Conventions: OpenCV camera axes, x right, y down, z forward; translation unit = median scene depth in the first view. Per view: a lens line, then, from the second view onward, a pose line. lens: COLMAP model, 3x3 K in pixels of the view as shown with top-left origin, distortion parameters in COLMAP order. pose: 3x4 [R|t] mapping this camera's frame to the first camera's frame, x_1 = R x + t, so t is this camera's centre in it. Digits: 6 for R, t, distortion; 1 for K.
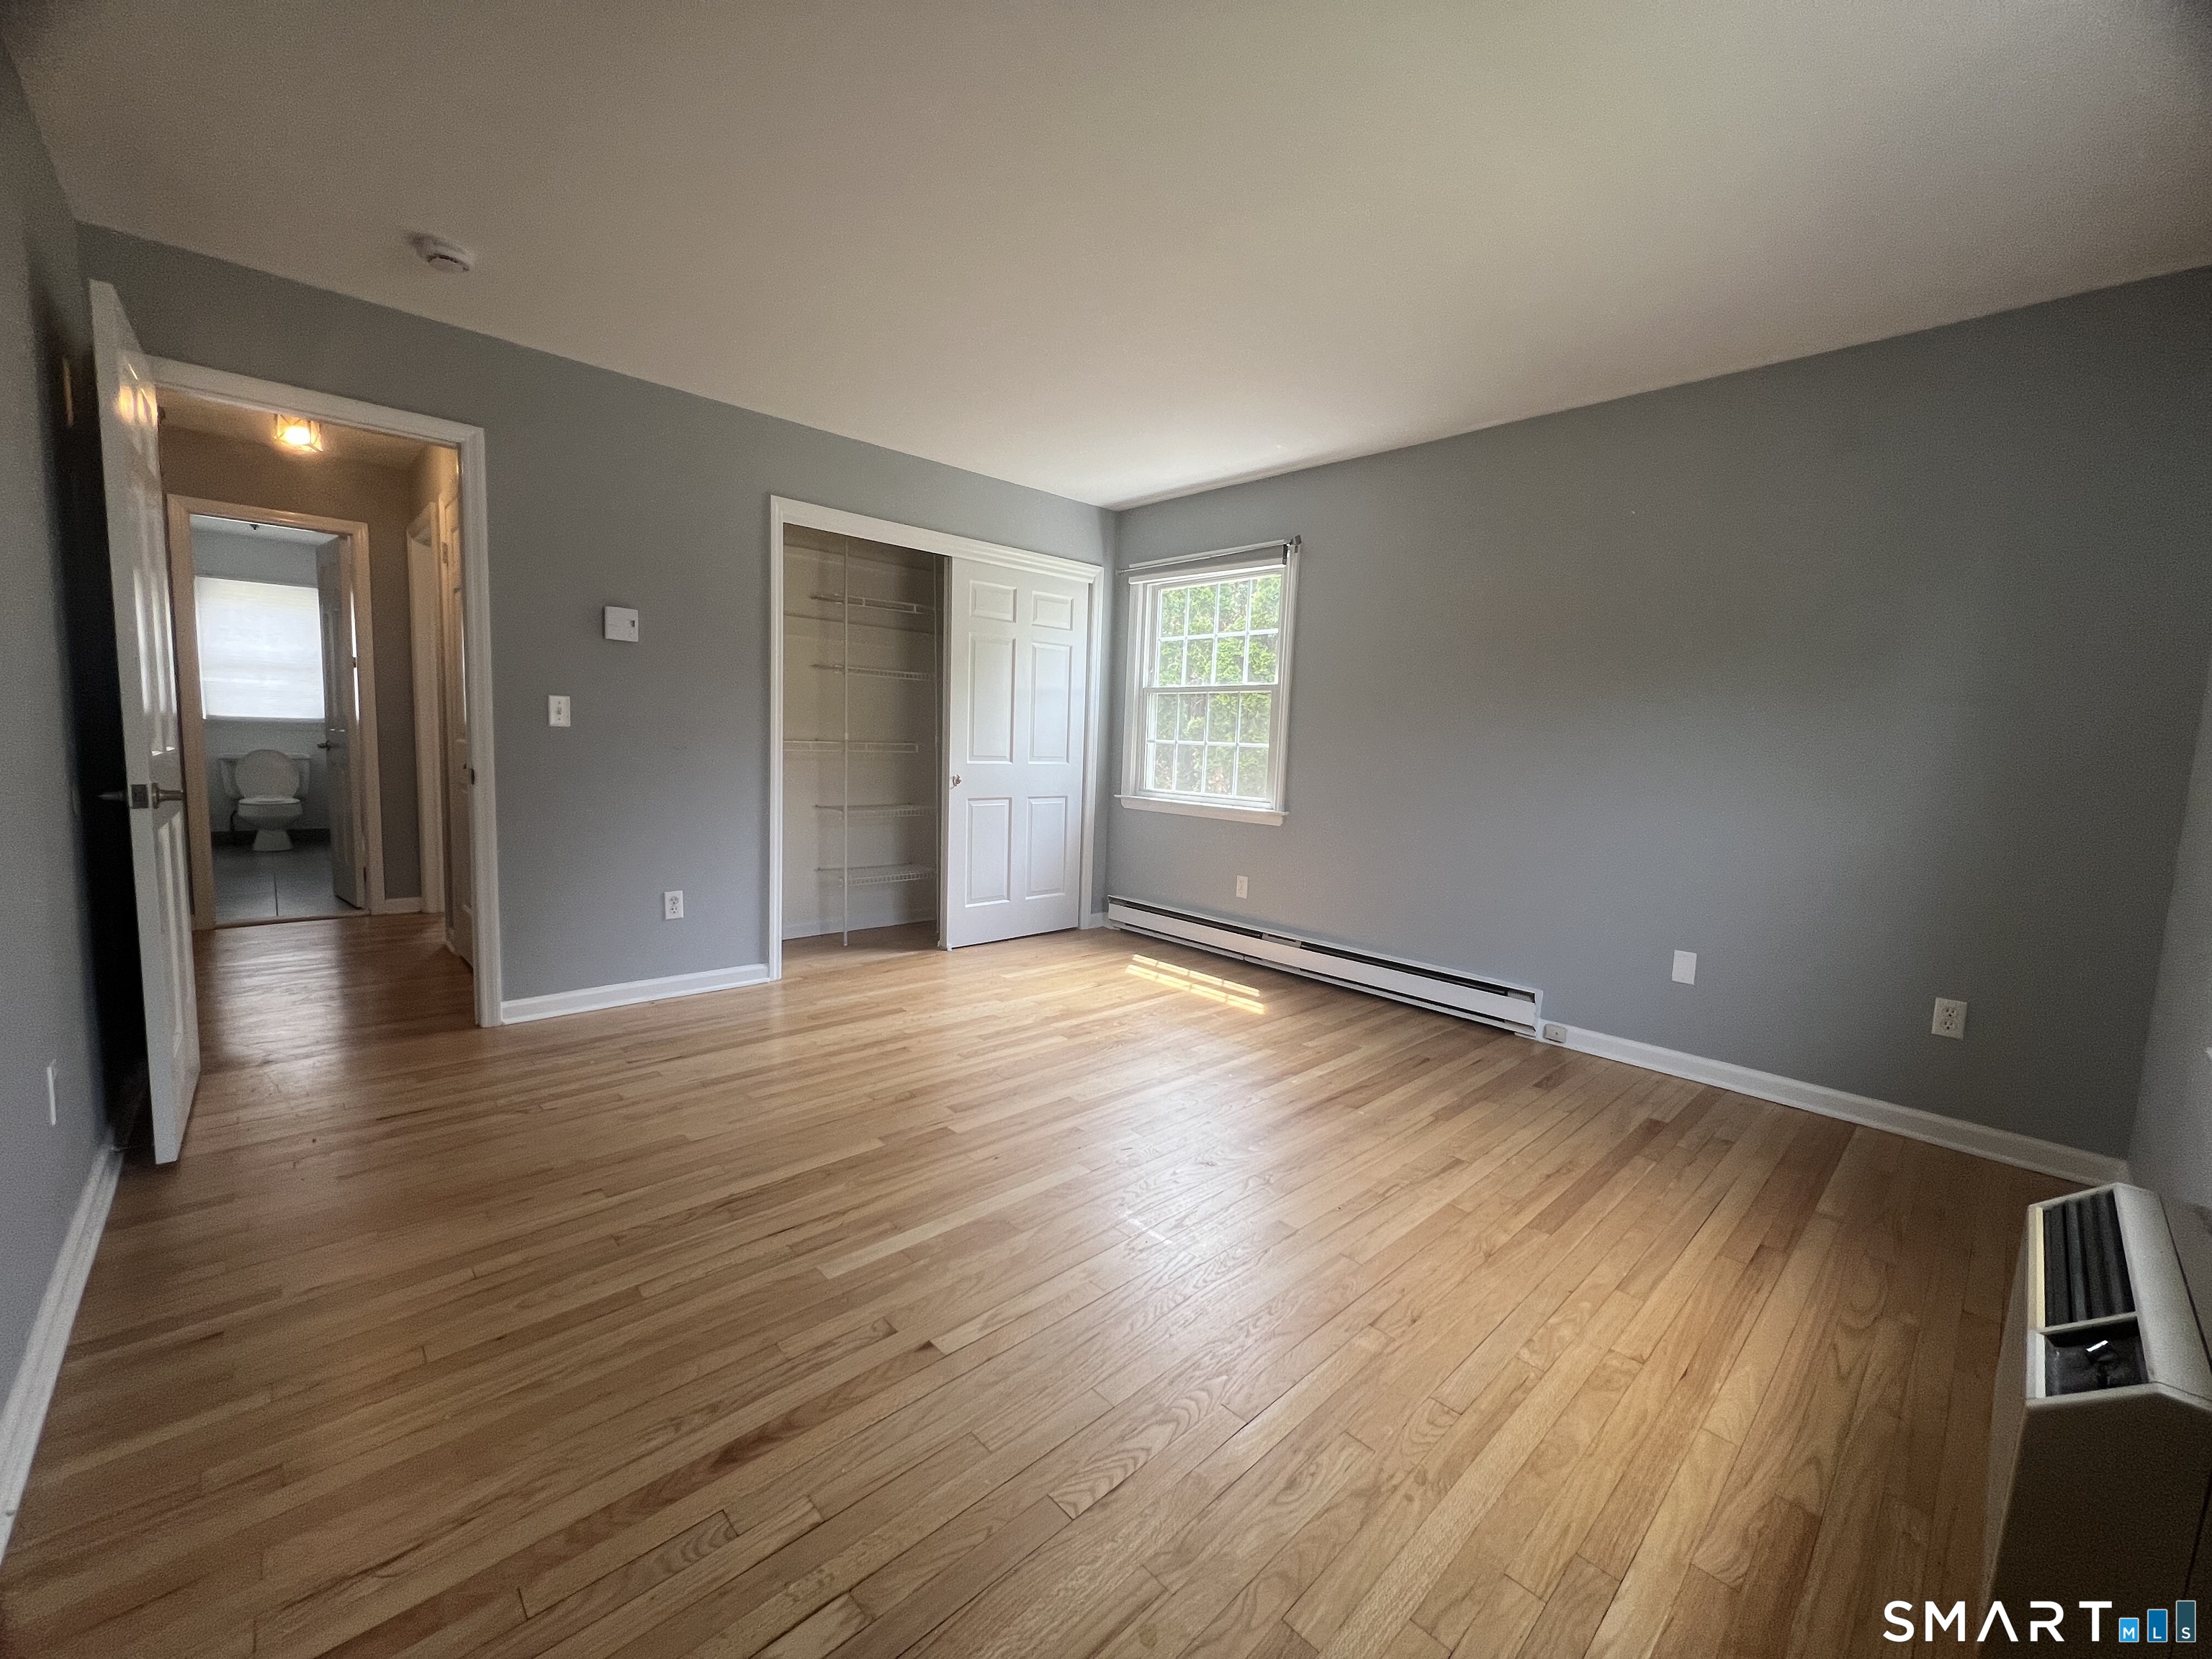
lens RADIAL K [[882.1, 0, 1106.0], [0, 882.1, 829.5], [0, 0, 1]] dist [0.000722, 0.000068]
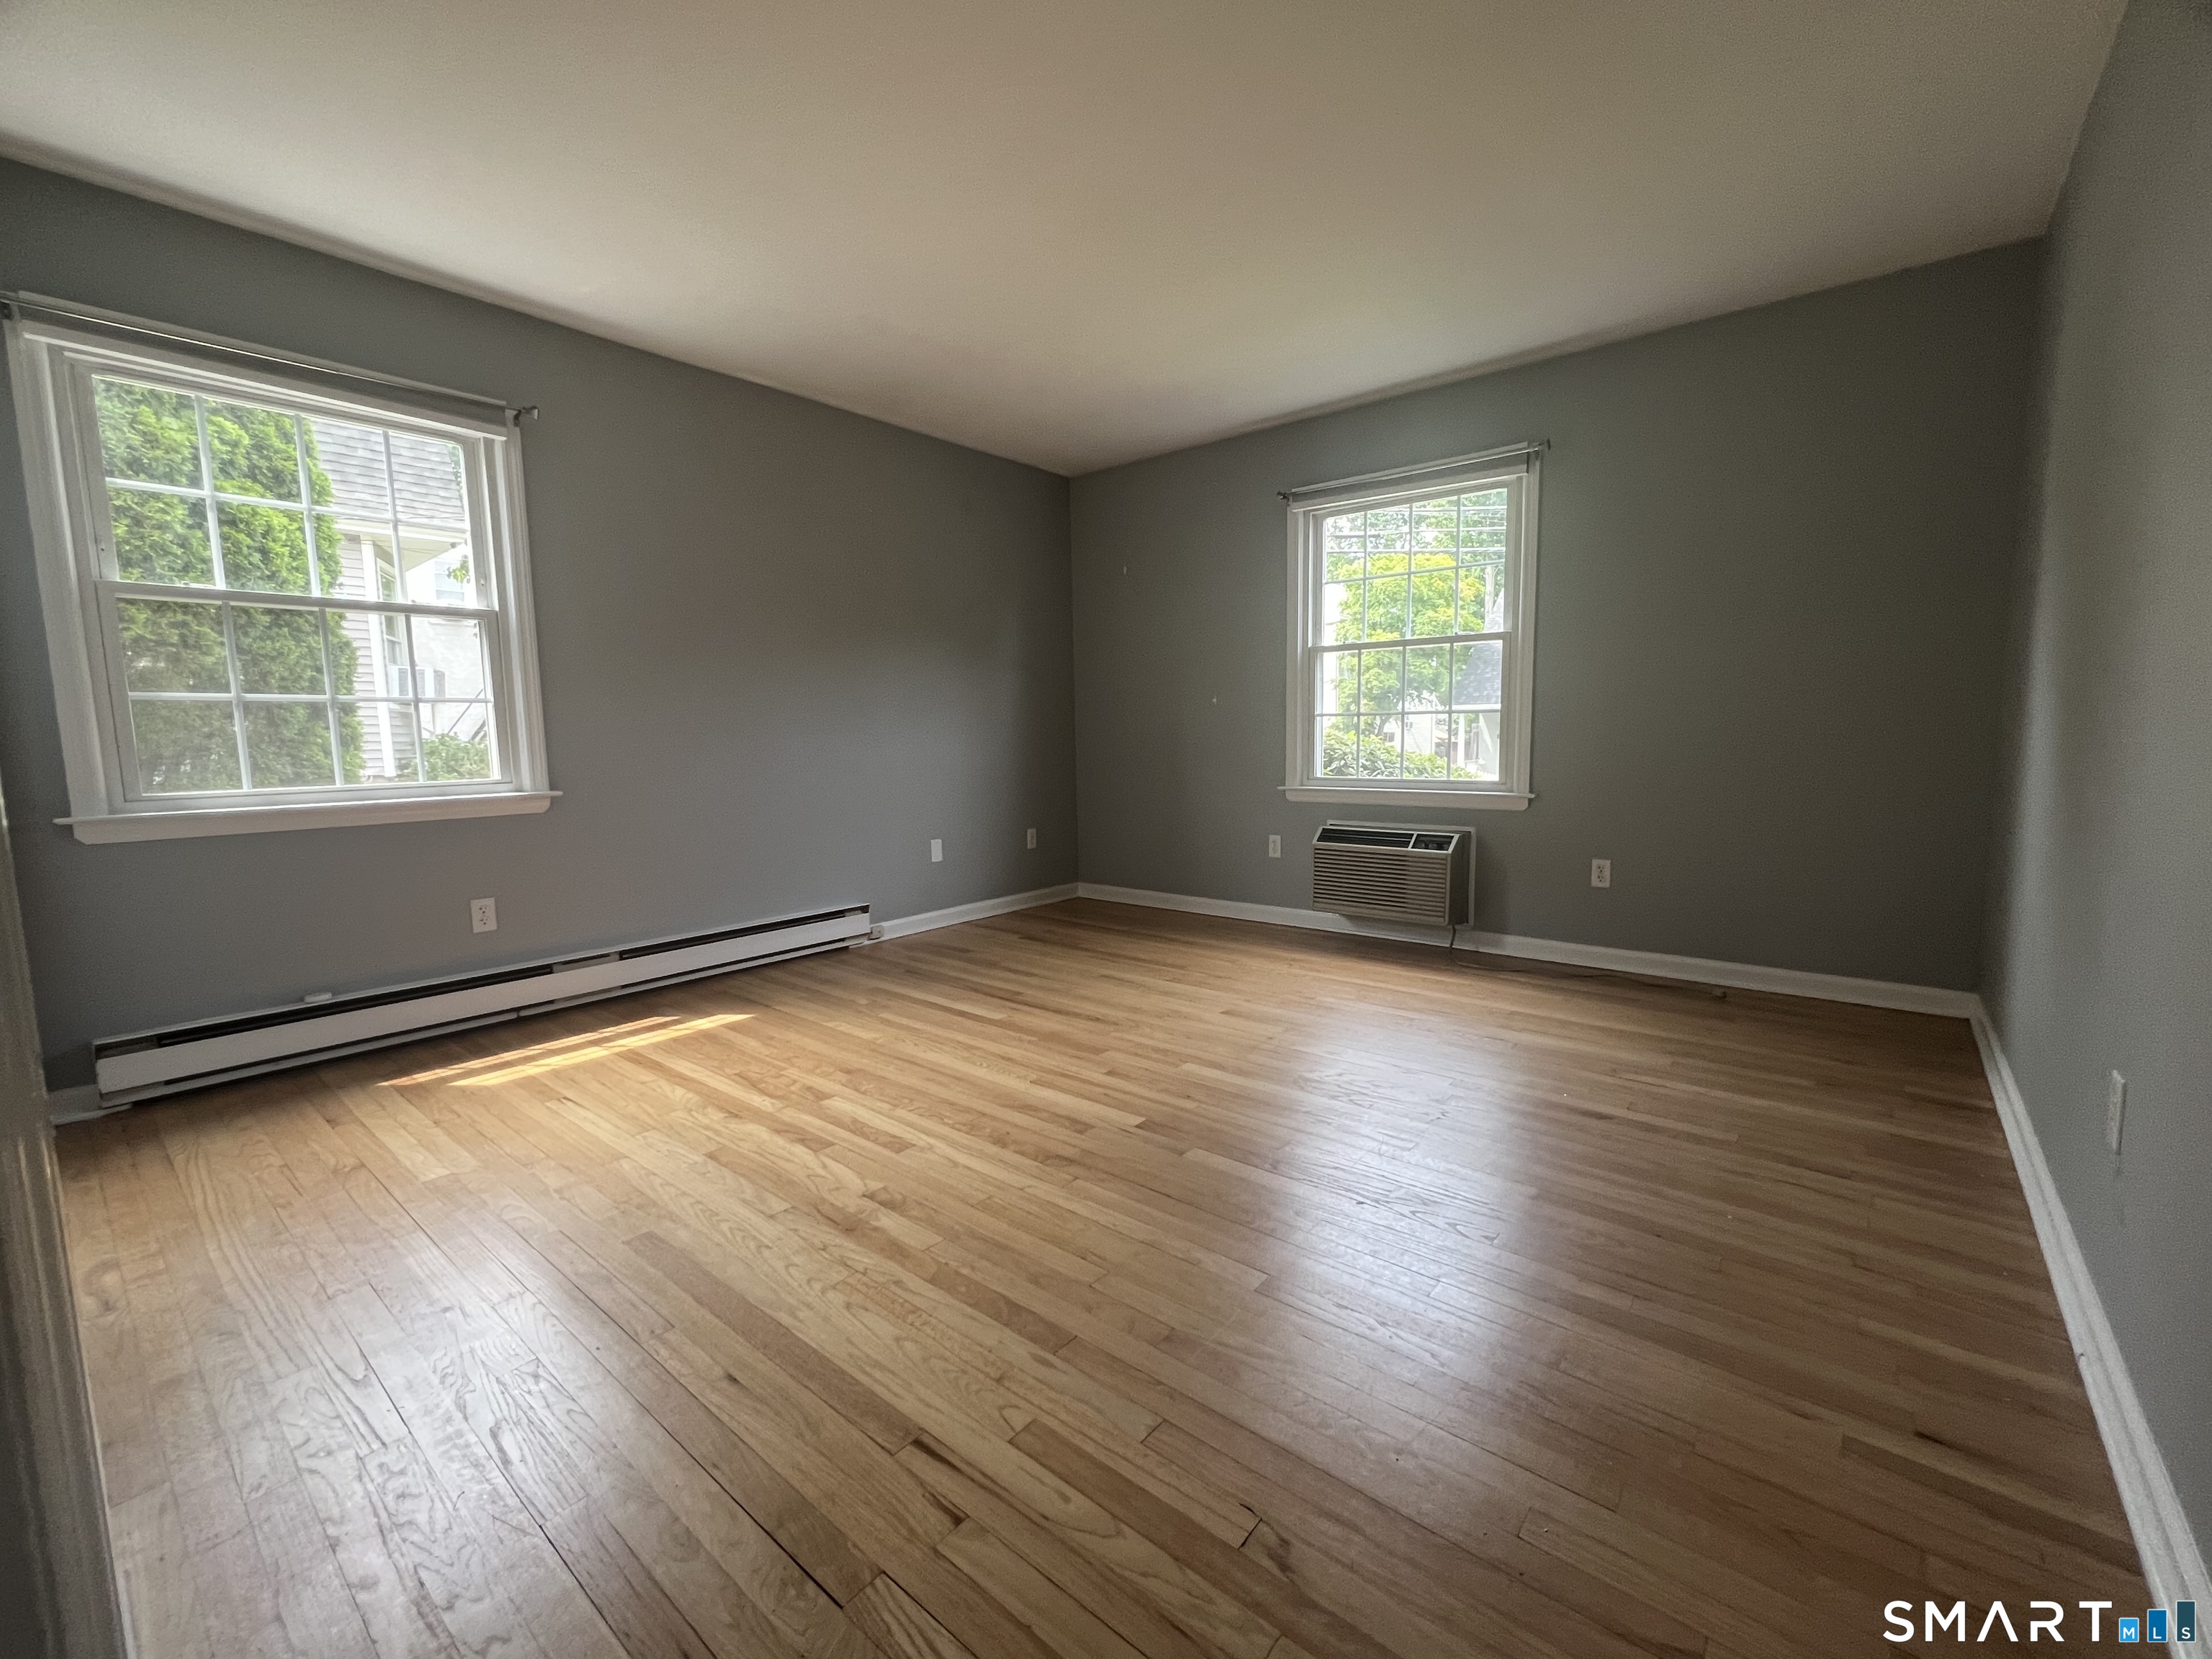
lens RADIAL K [[925.8, 0, 1106.0], [0, 925.8, 829.5], [0, 0, 1]] dist [-0.001175, 0.000023]
pose [[-0.119923, -0.140562, 0.982782, -0.659618], [0.113137, 0.981542, 0.154190, -0.059503], [-0.986316, 0.129680, -0.101806, 0.690785]]
